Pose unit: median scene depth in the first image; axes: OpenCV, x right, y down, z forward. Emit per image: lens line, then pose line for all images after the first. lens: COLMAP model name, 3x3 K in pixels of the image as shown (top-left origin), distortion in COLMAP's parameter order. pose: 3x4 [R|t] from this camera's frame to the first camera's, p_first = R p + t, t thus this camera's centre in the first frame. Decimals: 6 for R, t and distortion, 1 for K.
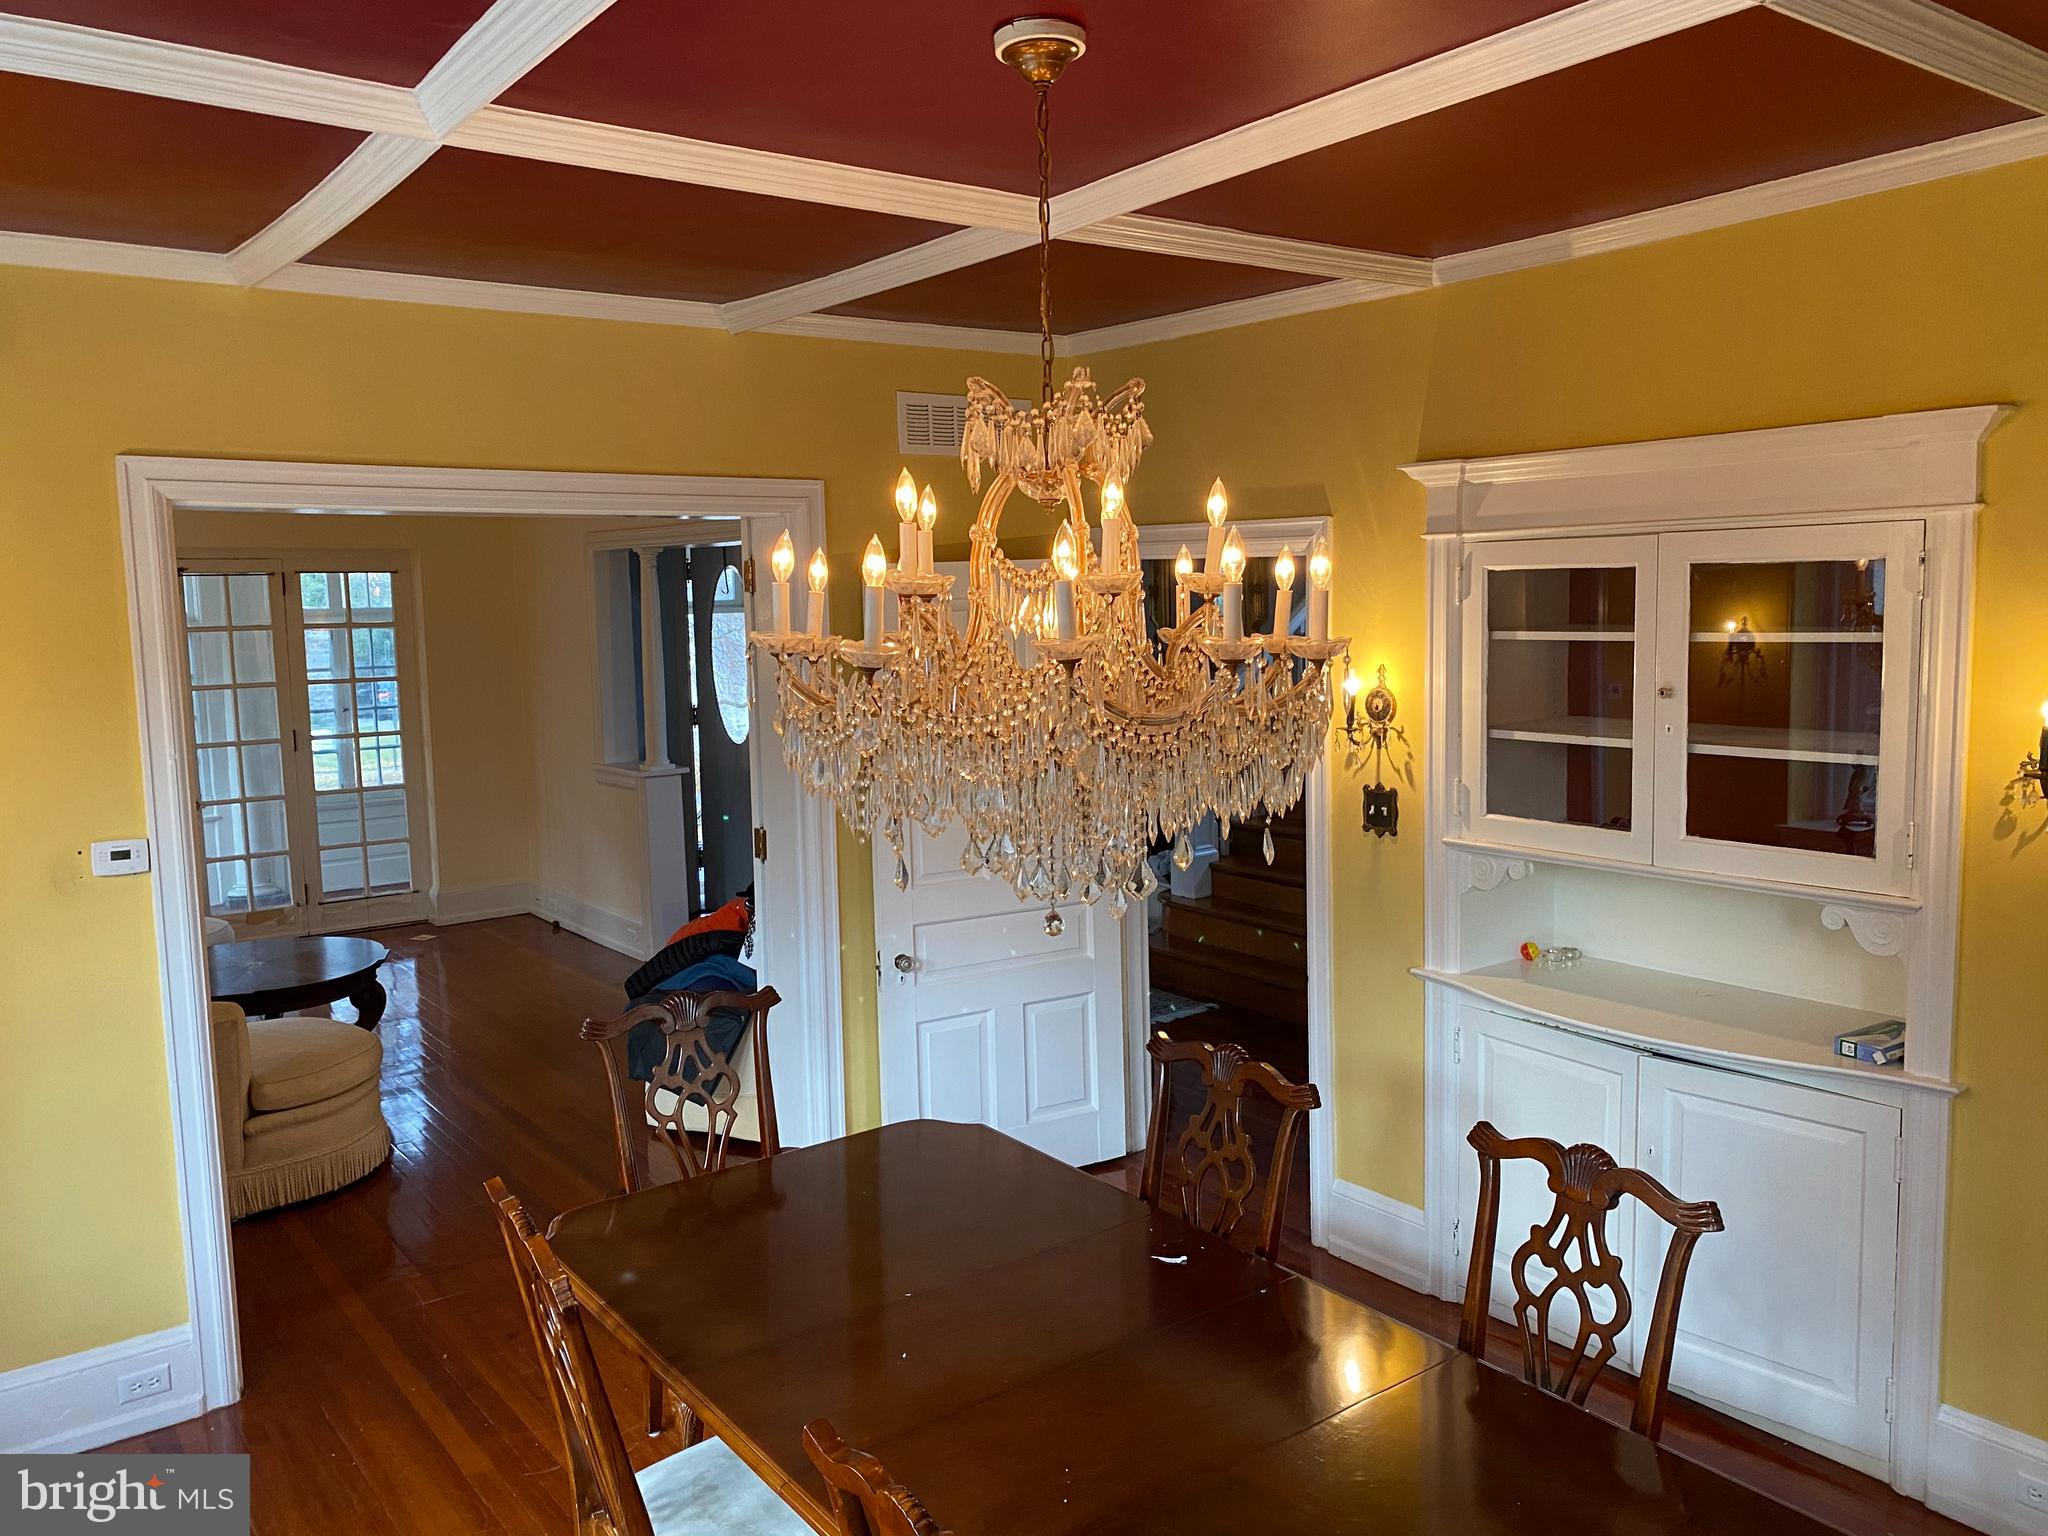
lens RADIAL K [[1560.7, 0, 1034.2], [0, 1560.7, 753.4], [0, 0, 1]] dist [0.025263, -0.013171]
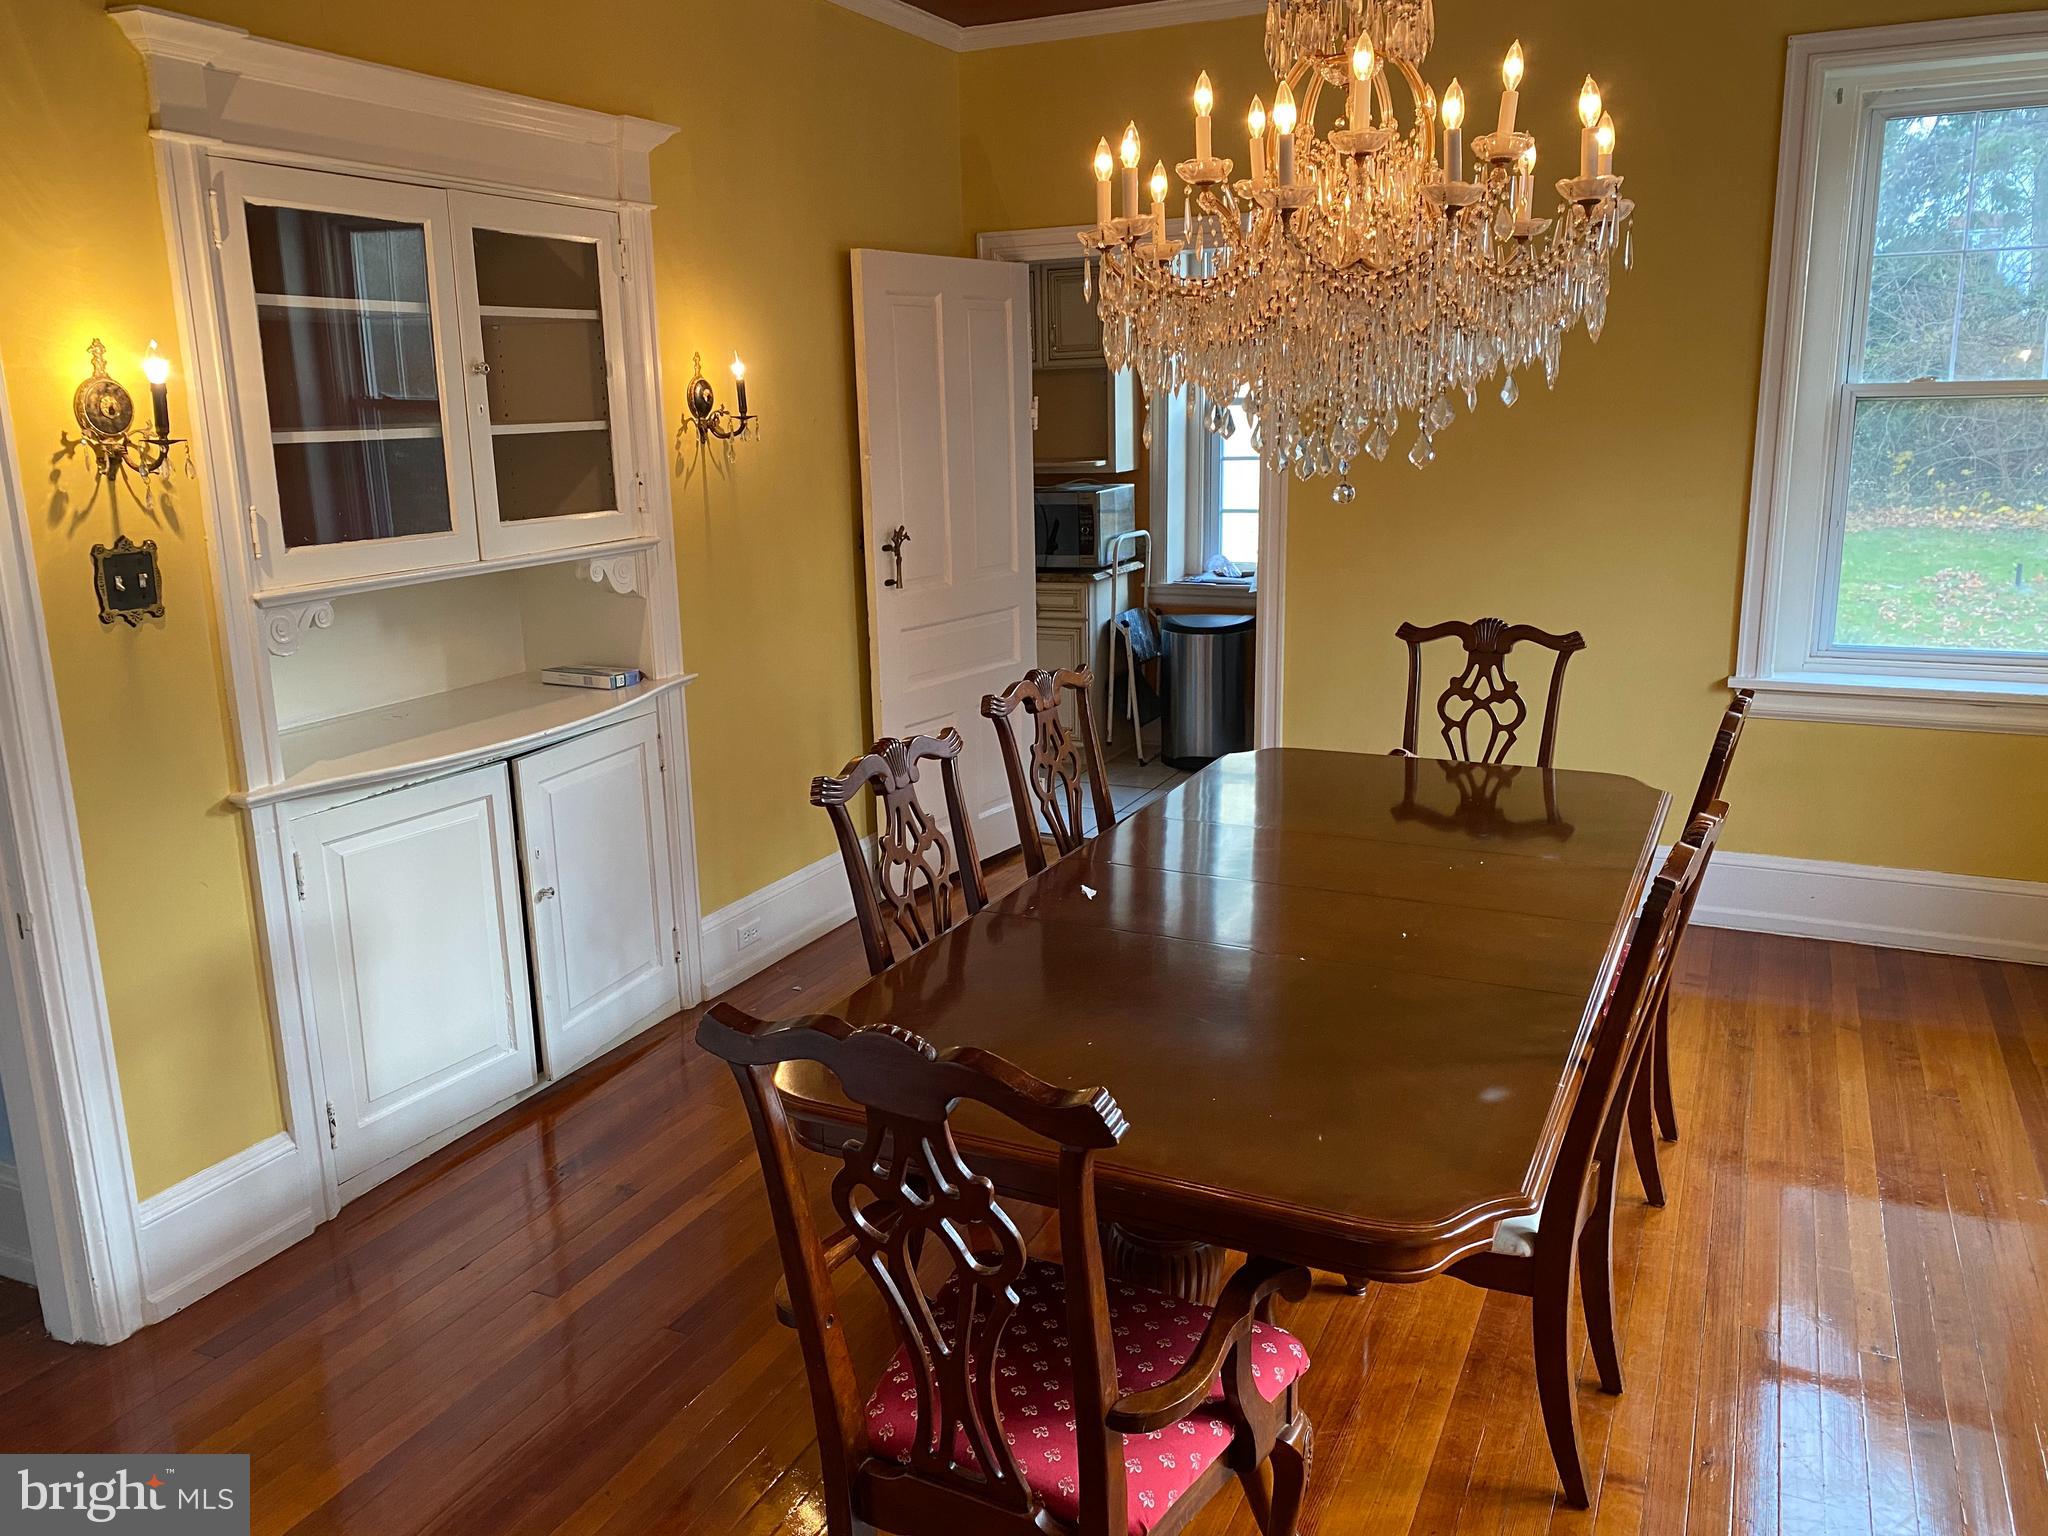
lens RADIAL K [[1560.7, 0, 1034.2], [0, 1560.7, 753.4], [0, 0, 1]] dist [0.025263, -0.013171]
pose [[-0.466274, -0.167262, 0.868684, -0.544071], [0.123155, 0.960128, 0.250973, -0.011378], [-0.876026, 0.224005, -0.427084, 1.047064]]
